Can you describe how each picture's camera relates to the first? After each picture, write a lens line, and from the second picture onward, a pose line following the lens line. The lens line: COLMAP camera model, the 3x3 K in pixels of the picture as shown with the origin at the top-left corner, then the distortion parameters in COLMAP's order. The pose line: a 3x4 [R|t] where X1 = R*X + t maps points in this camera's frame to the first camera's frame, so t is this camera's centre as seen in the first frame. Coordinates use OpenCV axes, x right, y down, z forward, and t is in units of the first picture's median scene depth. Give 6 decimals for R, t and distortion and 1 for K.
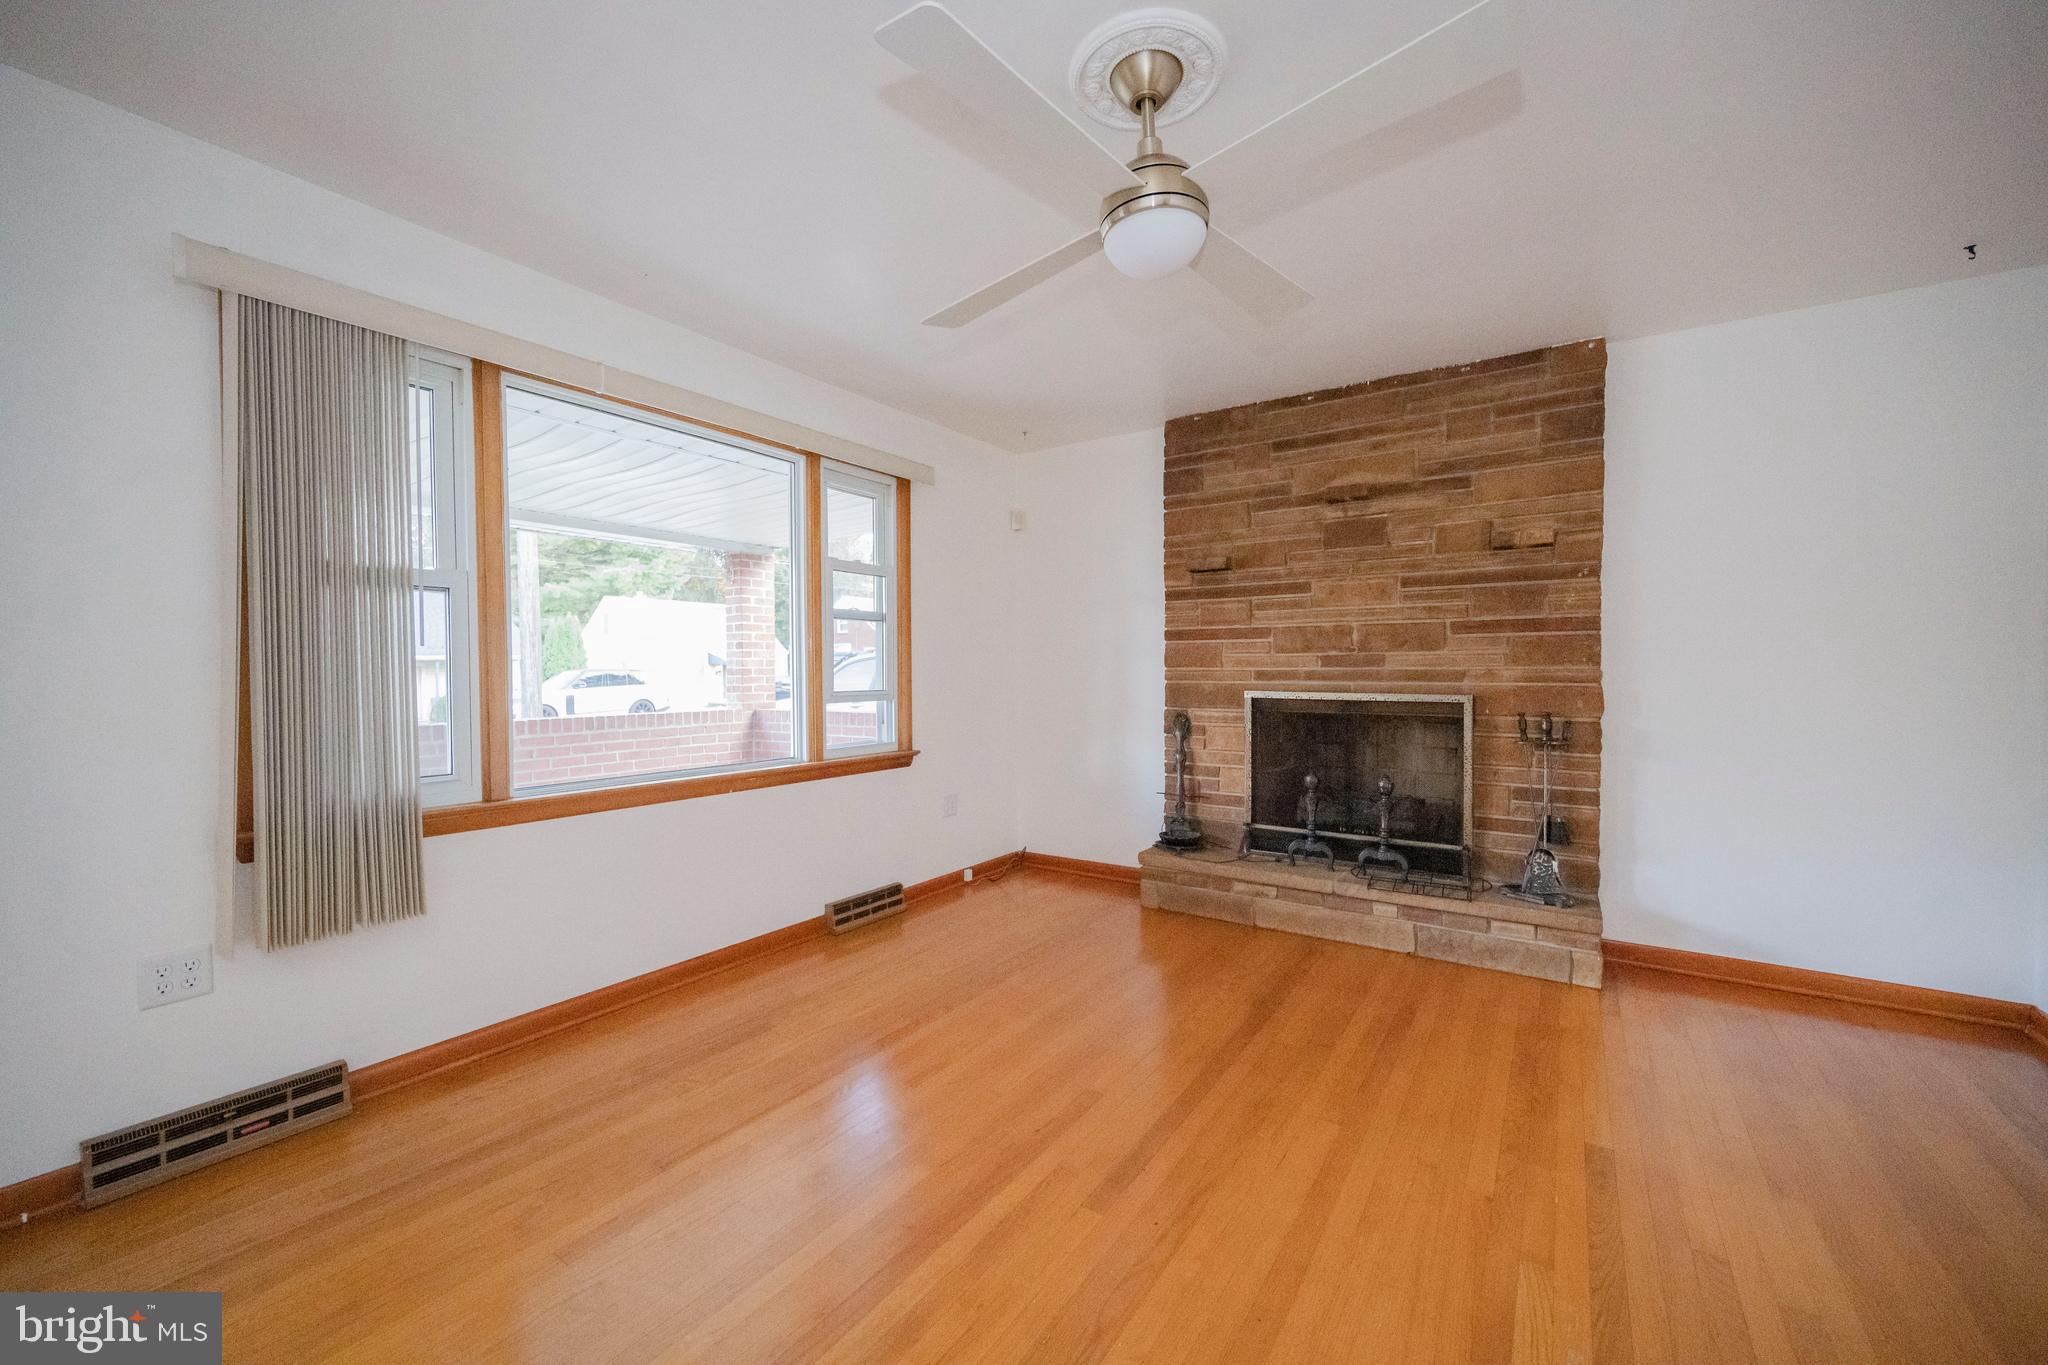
lens RADIAL K [[797.2, 0, 1020.4], [0, 797.2, 689.2], [0, 0, 1]] dist [0.000182, -0.000077]
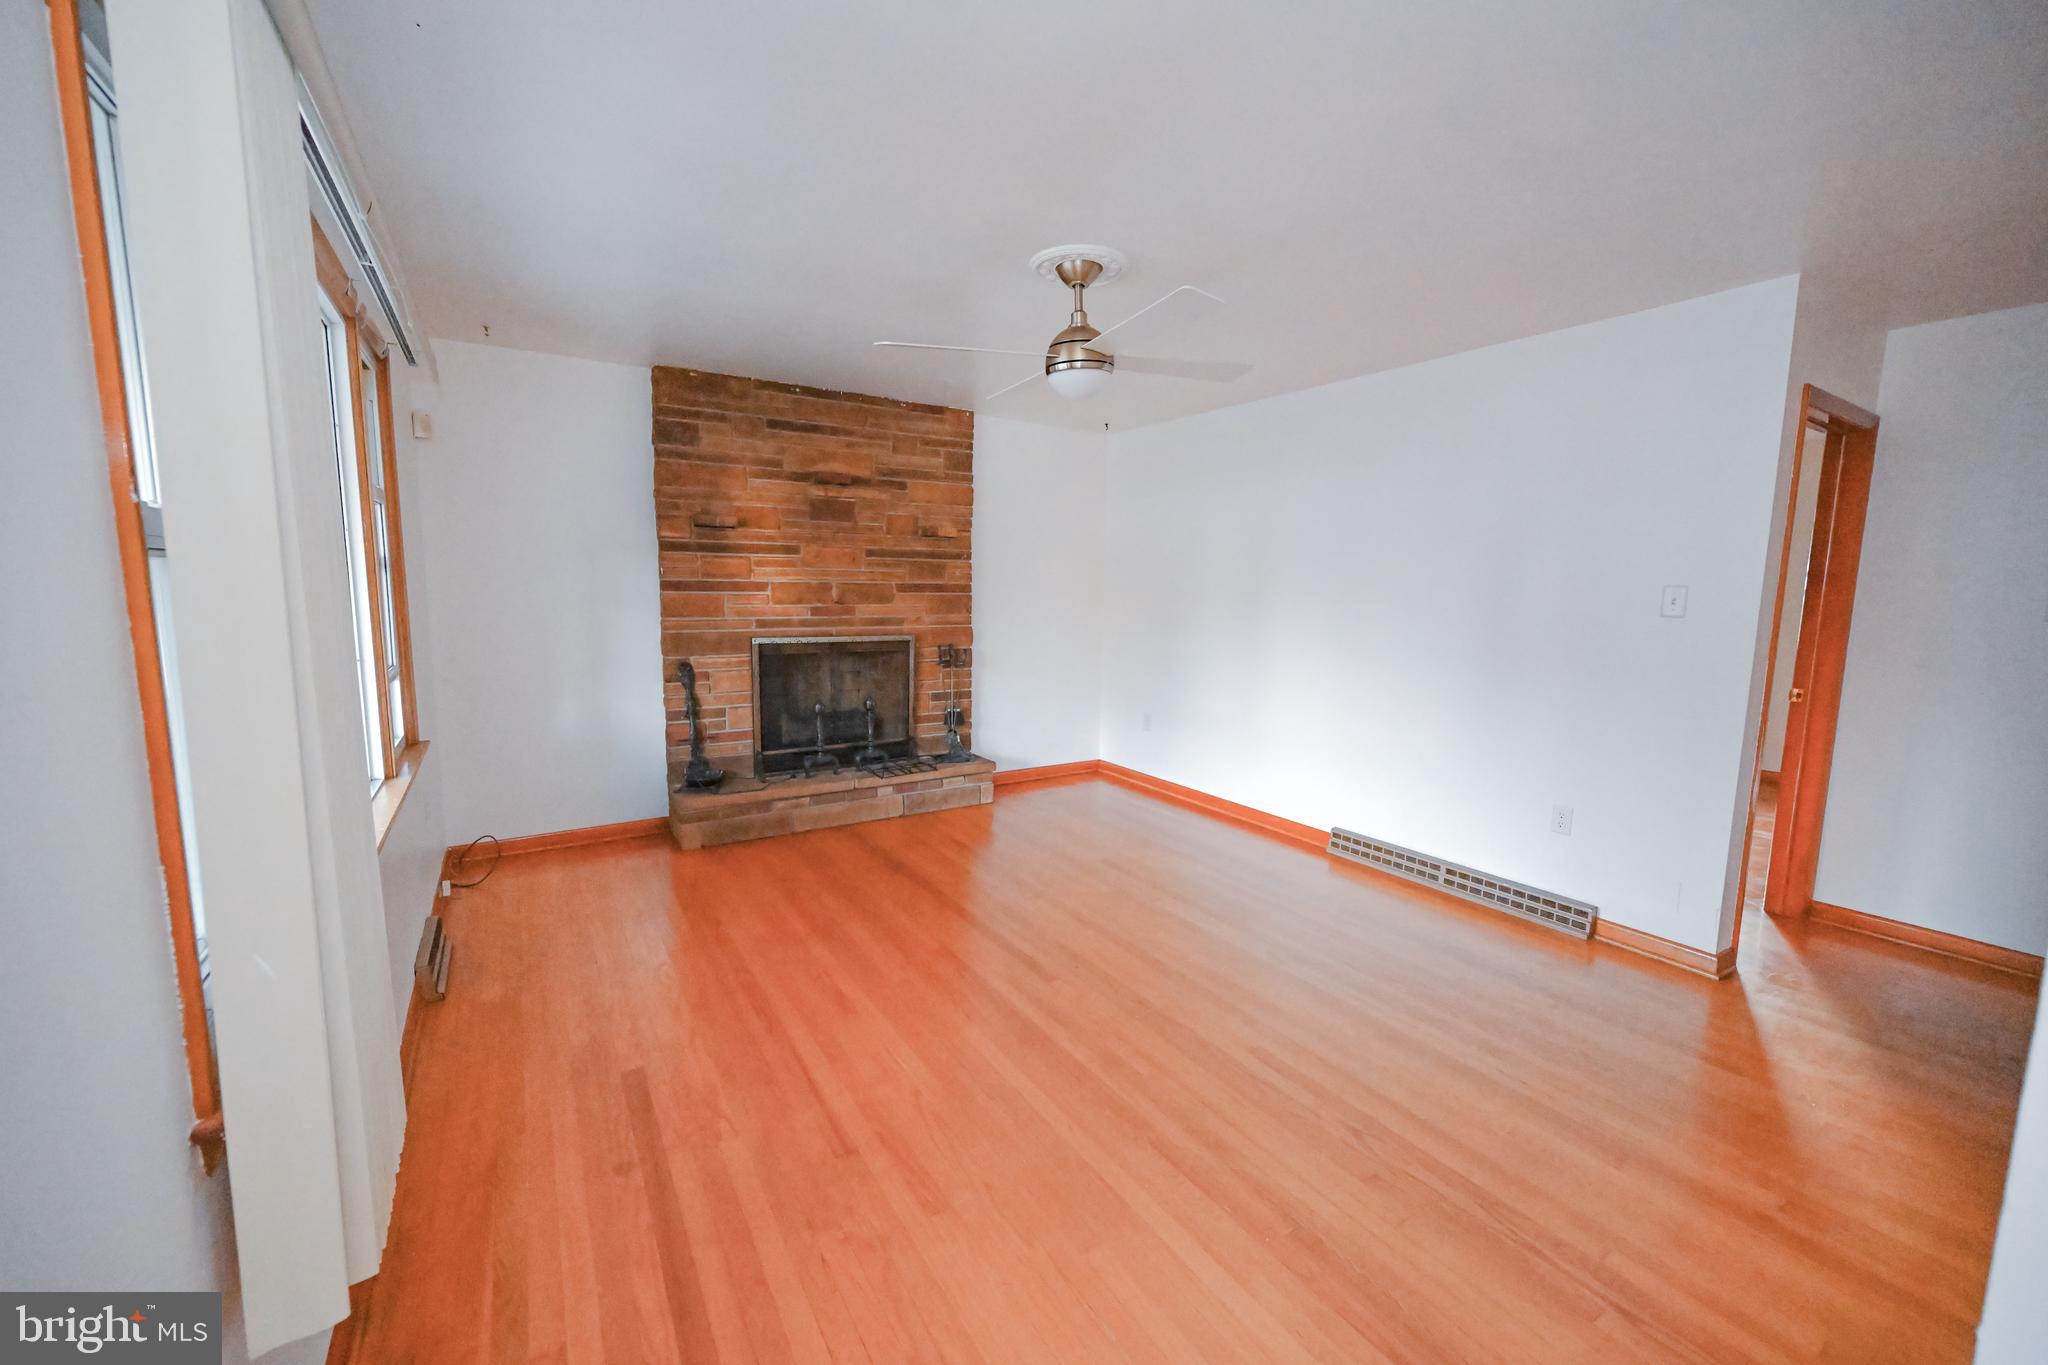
lens RADIAL K [[799.5, 0, 1021.9], [0, 799.5, 681.0], [0, 0, 1]] dist [-0.001759, -0.000612]
pose [[0.394407, -0.106329, 0.912763, -0.668066], [0.007511, 0.993623, 0.112503, -0.067953], [-0.918905, -0.037516, 0.392691, 0.216845]]
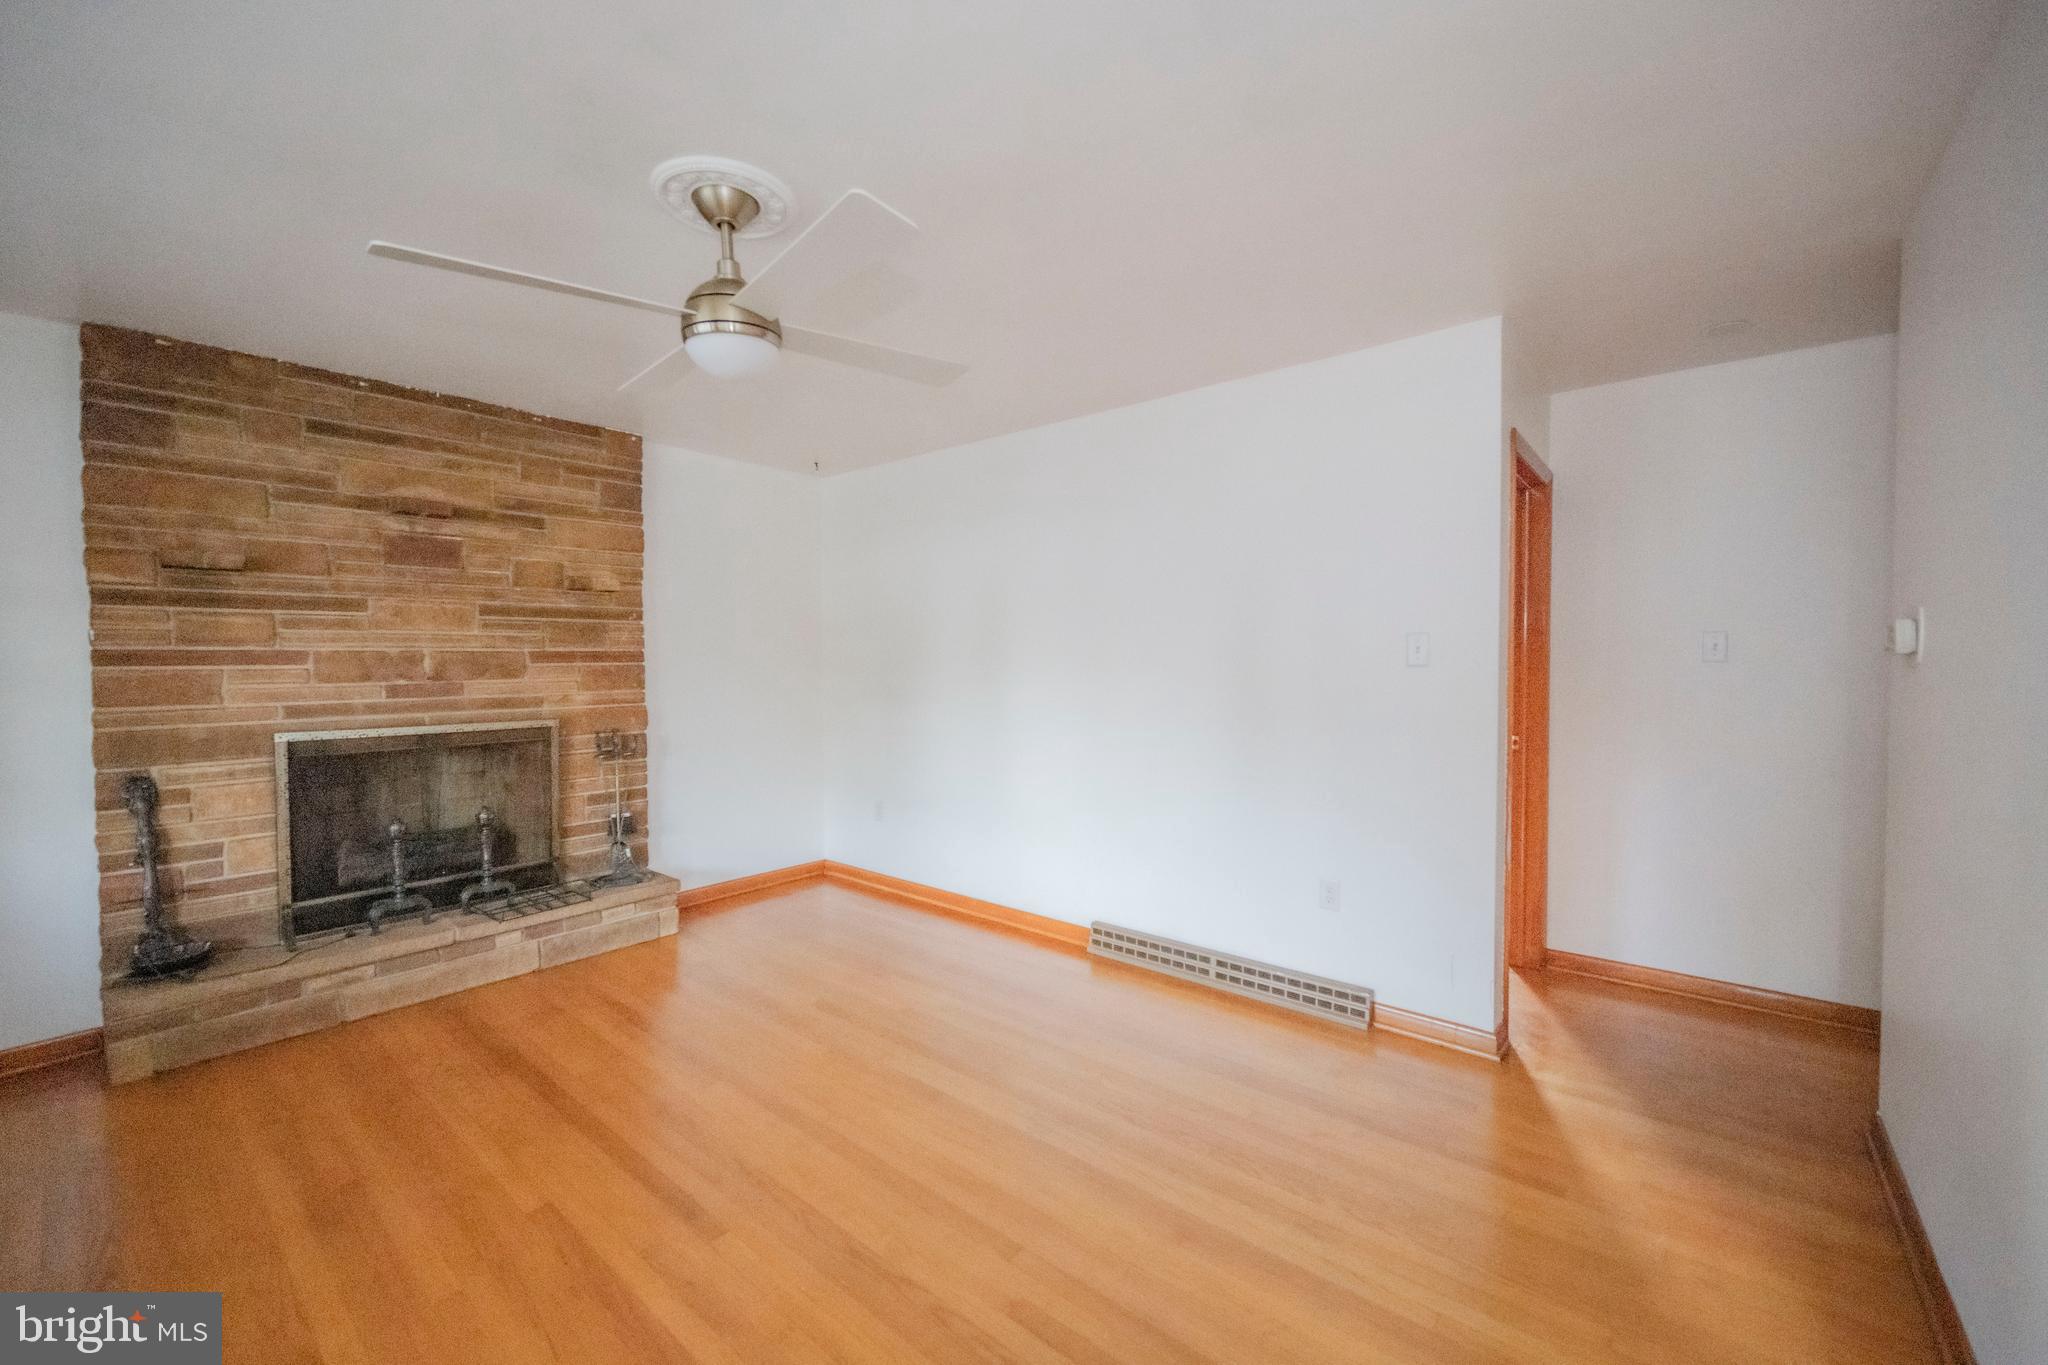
lens RADIAL K [[811.4, 0, 1018.6], [0, 811.4, 681.2], [0, 0, 1]] dist [0.000014, -0.000232]
pose [[0.099790, -0.028029, 0.994614, -0.456373], [0.027926, 0.999288, 0.025359, -0.052144], [-0.994617, 0.025245, 0.100502, 0.232908]]
